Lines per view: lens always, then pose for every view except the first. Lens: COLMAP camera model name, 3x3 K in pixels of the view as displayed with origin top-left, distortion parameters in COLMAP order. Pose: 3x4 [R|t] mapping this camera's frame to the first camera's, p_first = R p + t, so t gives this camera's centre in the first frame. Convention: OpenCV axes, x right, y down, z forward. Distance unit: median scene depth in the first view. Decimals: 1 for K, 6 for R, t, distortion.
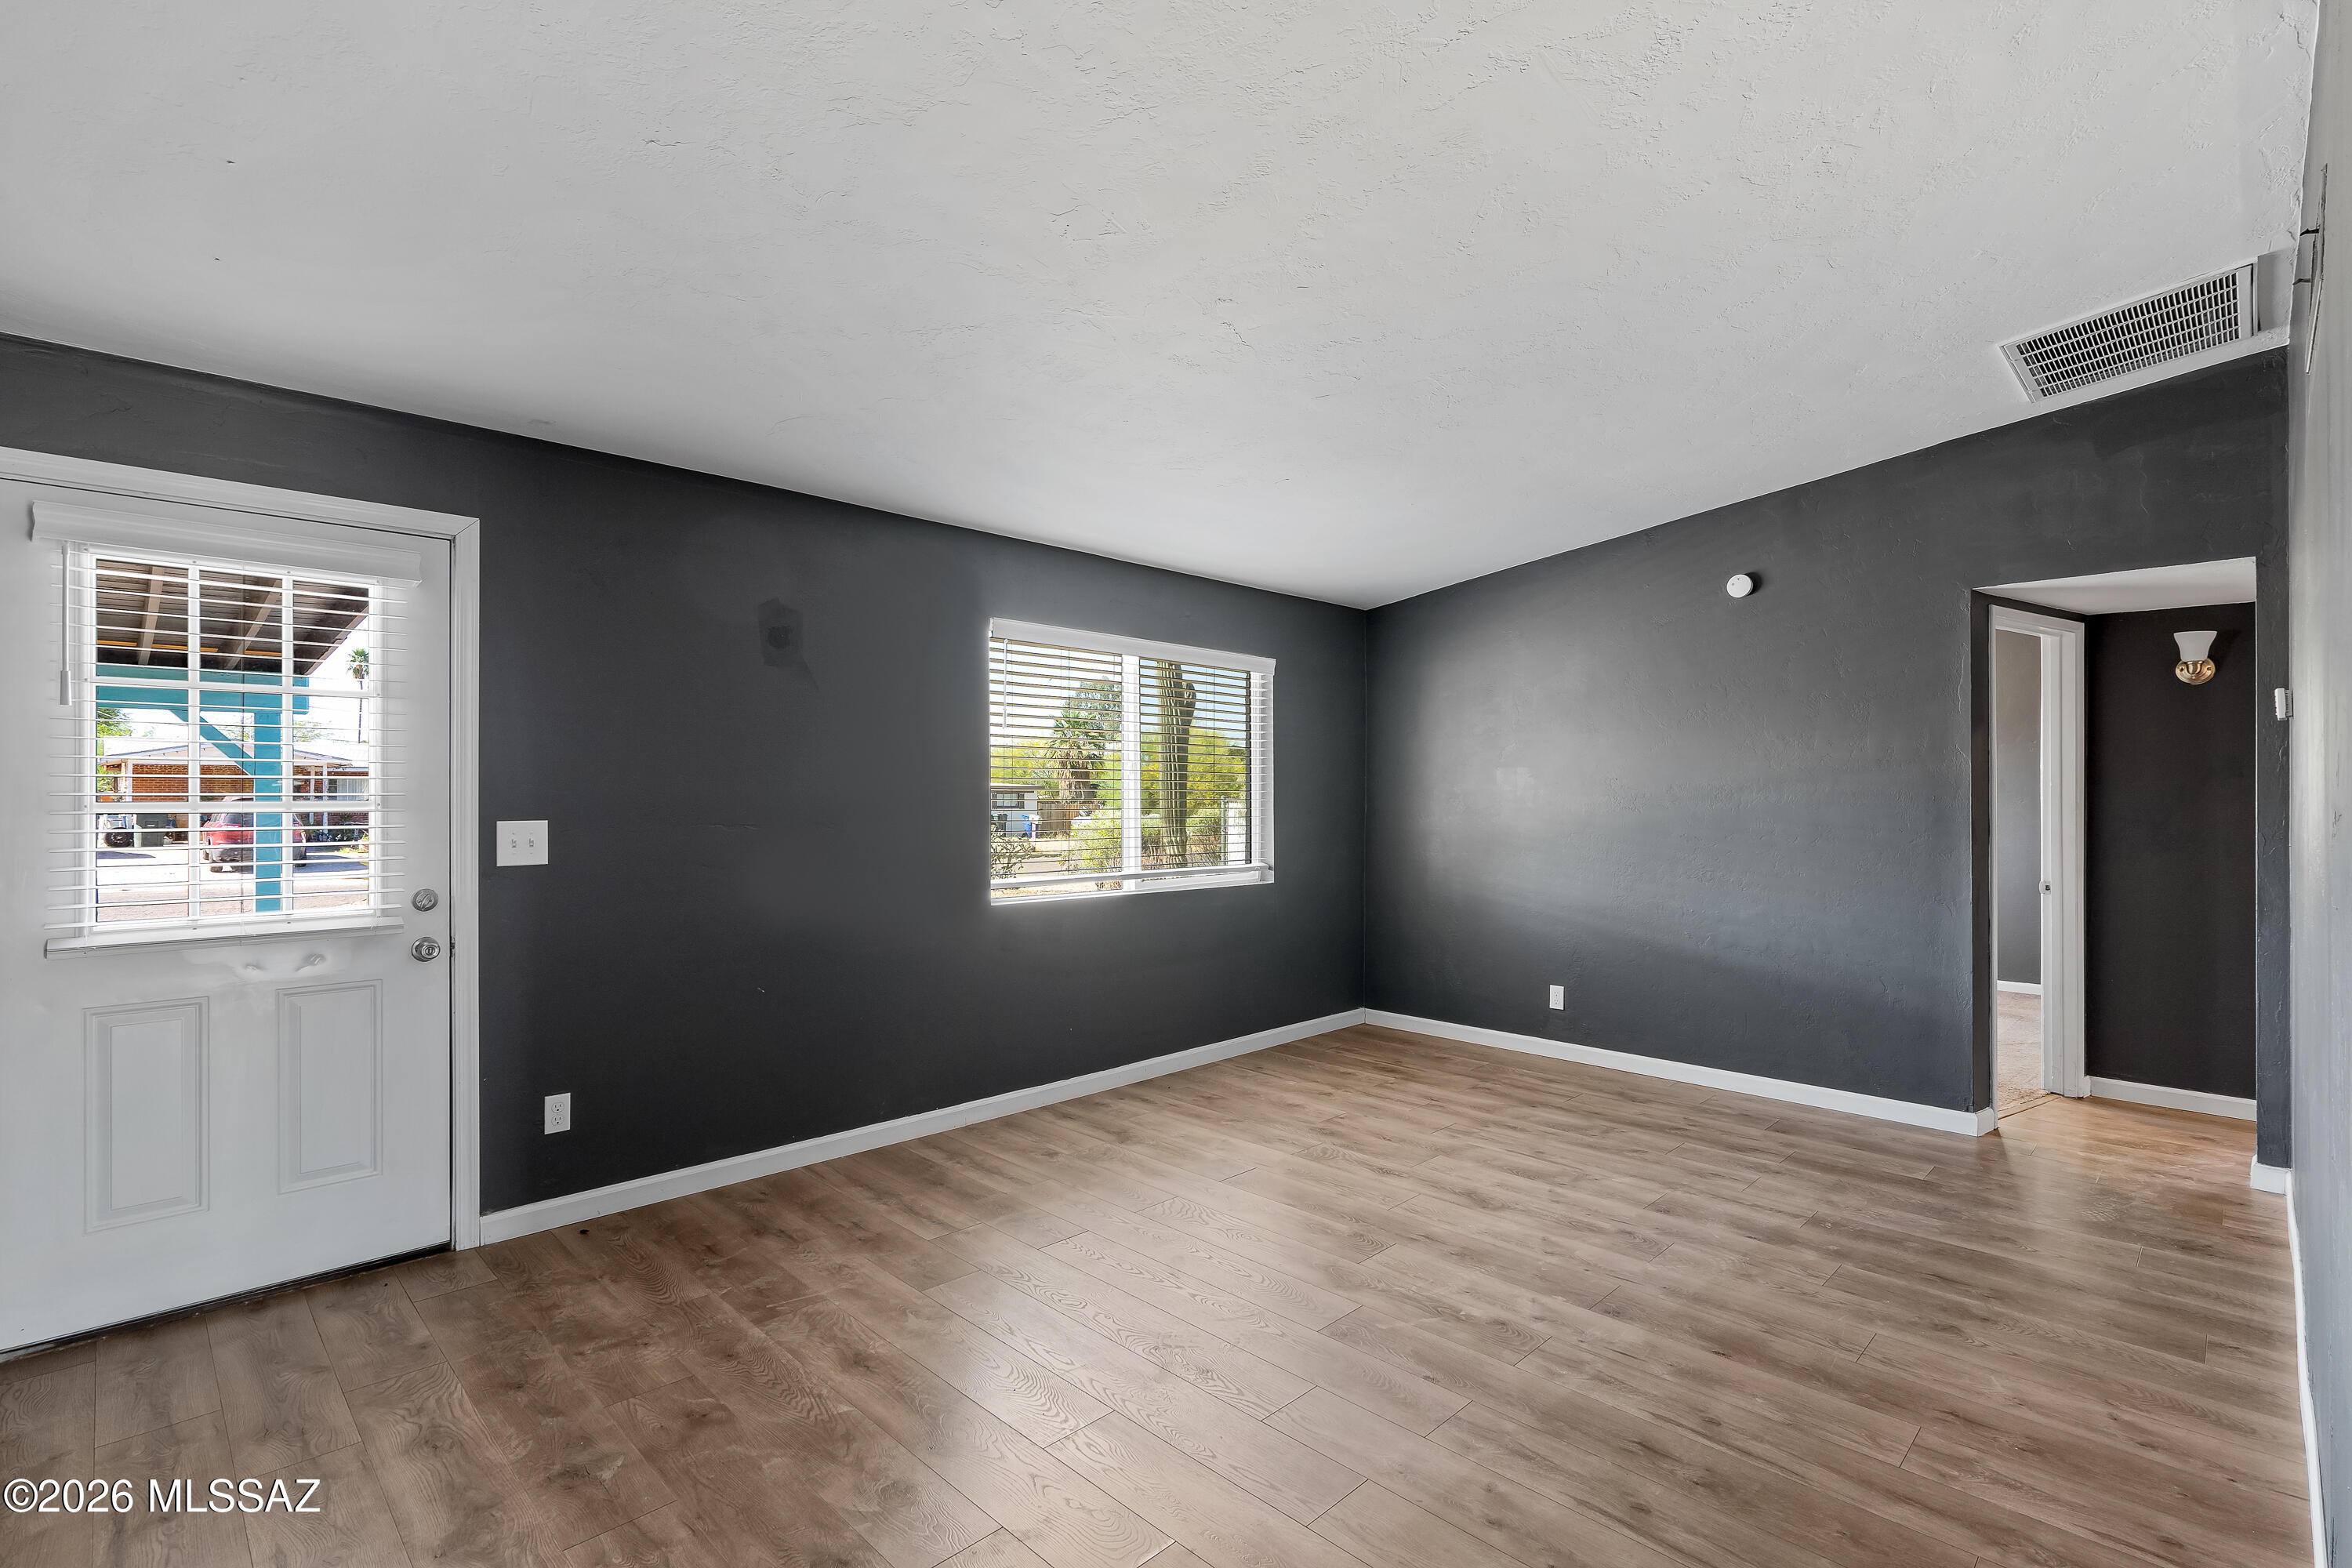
lens RADIAL K [[1081.9, 0, 1176.3], [0, 1081.9, 793.2], [0, 0, 1]] dist [-0.001538, 0.000542]
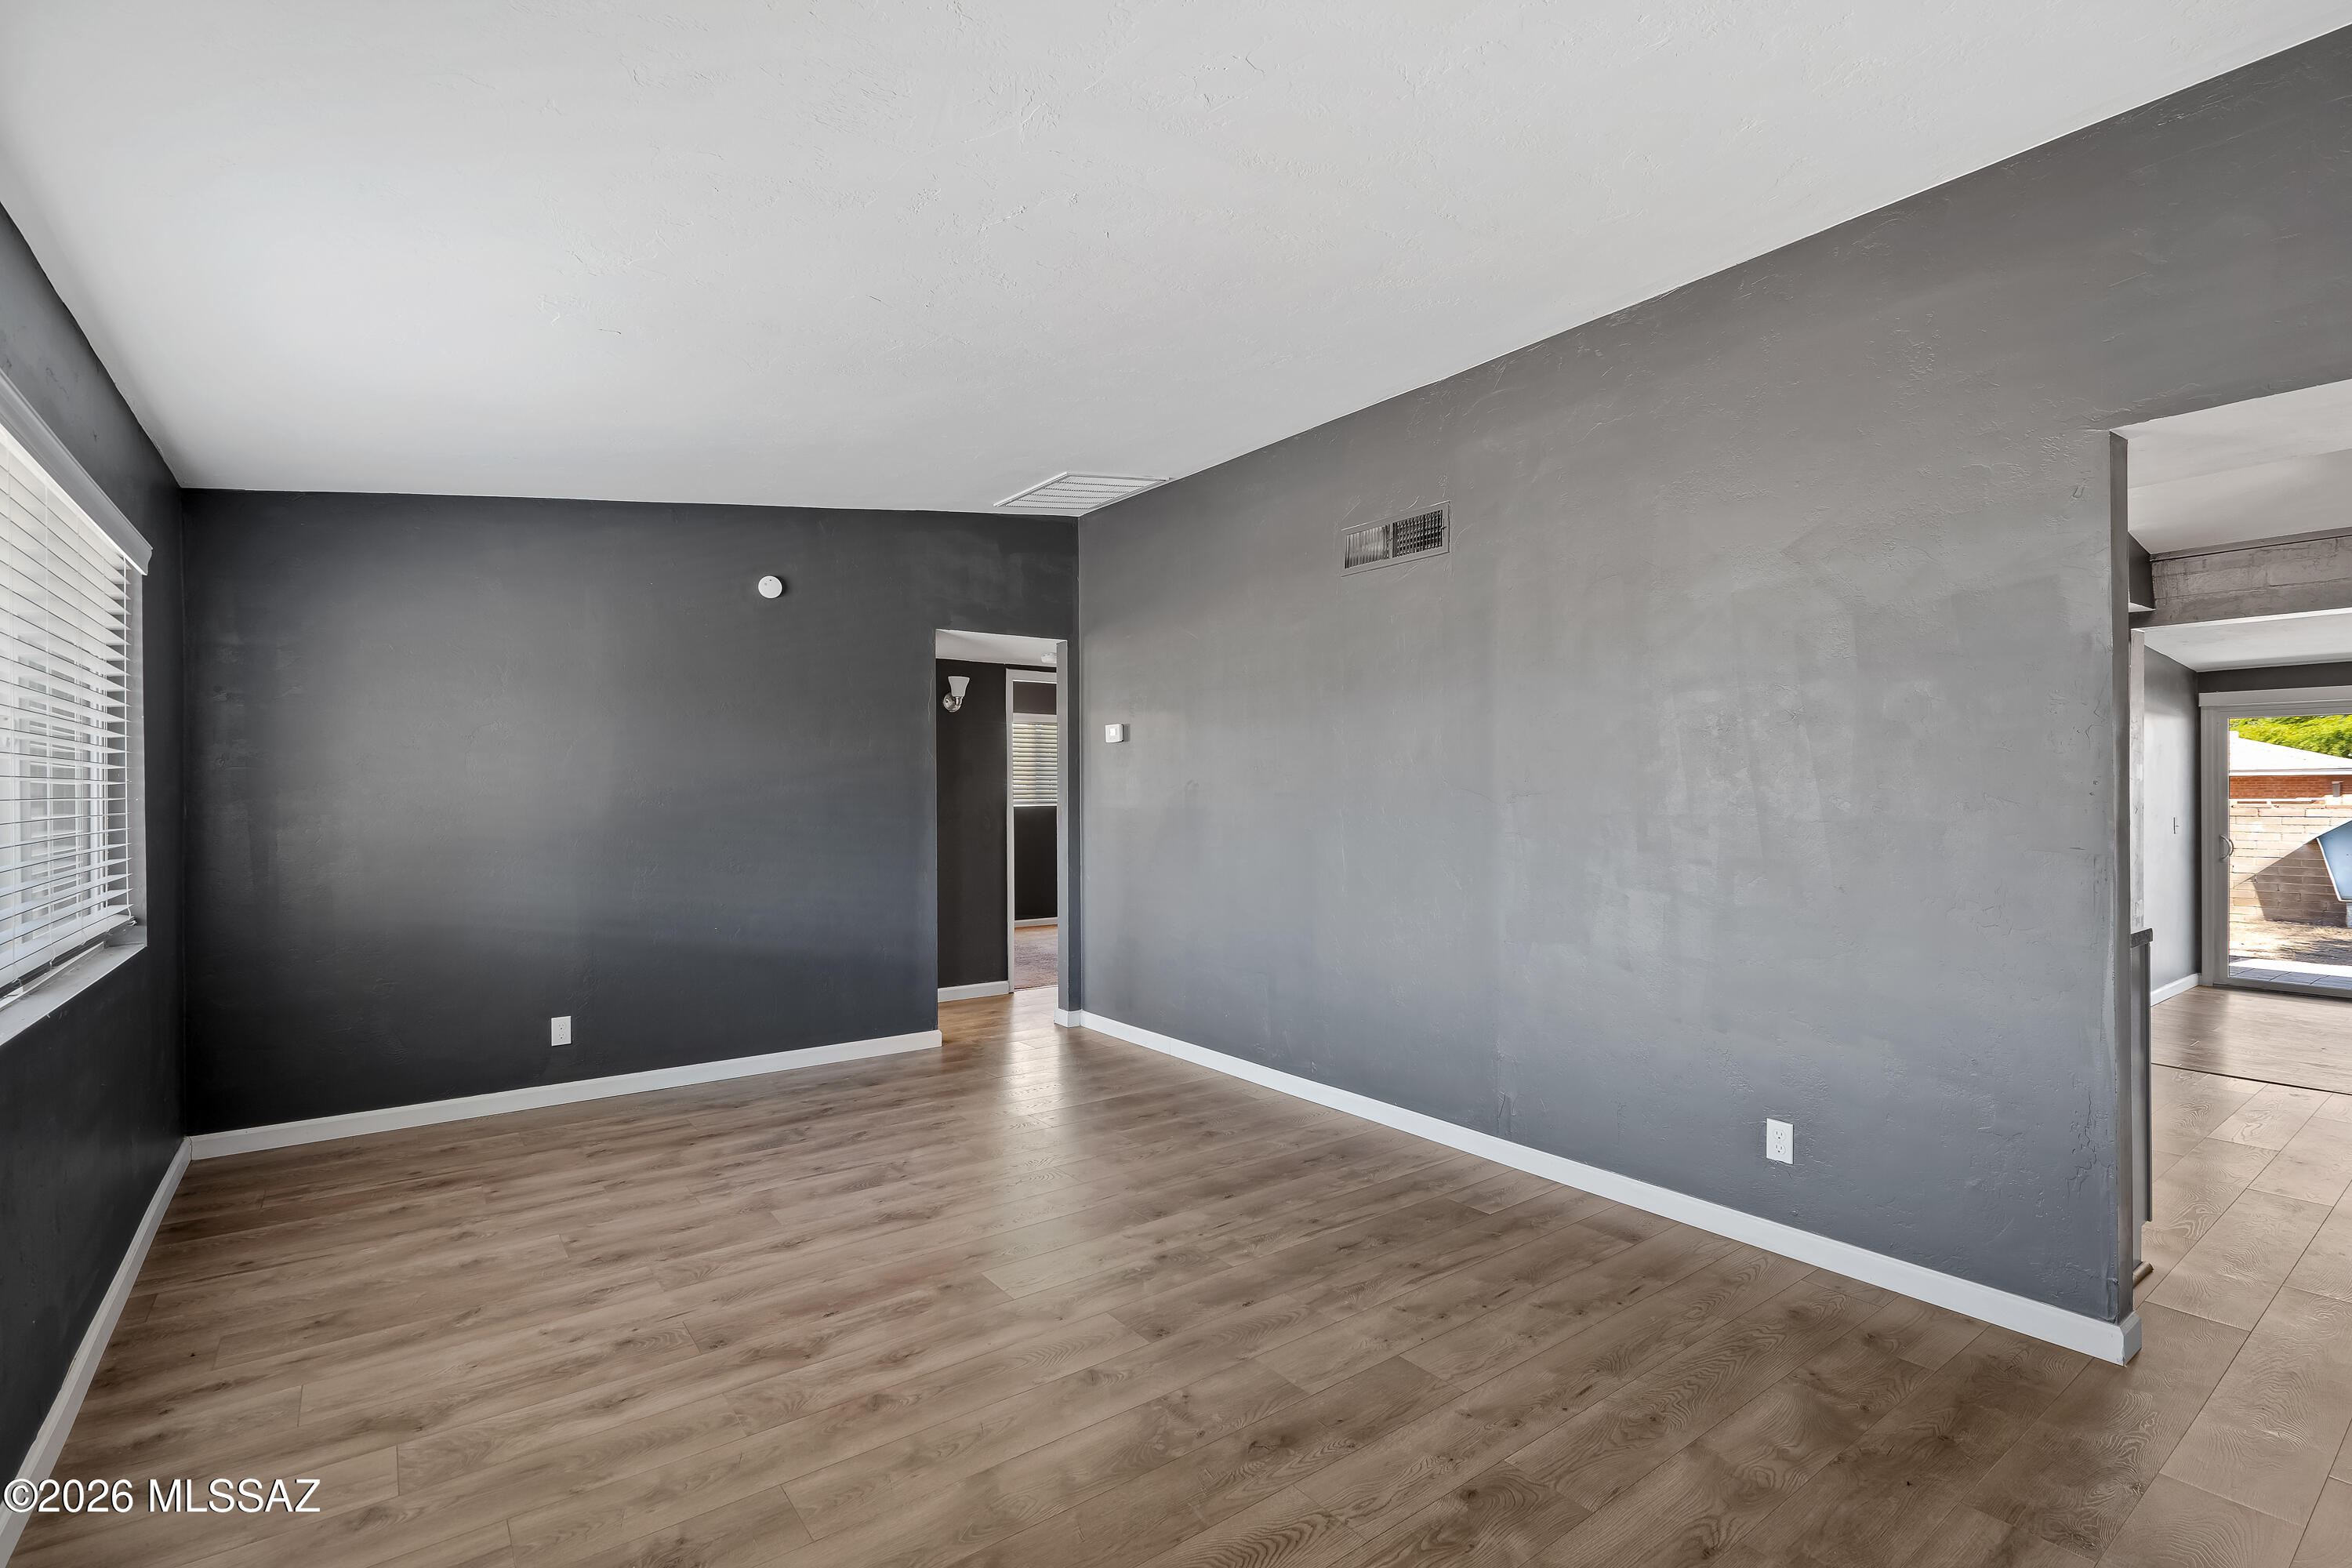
lens RADIAL K [[1081.9, 0, 1171.5], [0, 1081.9, 775.2], [0, 0, 1]] dist [-0.001538, 0.000542]
pose [[0.143164, 0.009233, 0.989656, -0.518163], [0.002002, 0.999952, -0.009618, 0.001396], [-0.989697, 0.003358, 0.143139, 0.529505]]
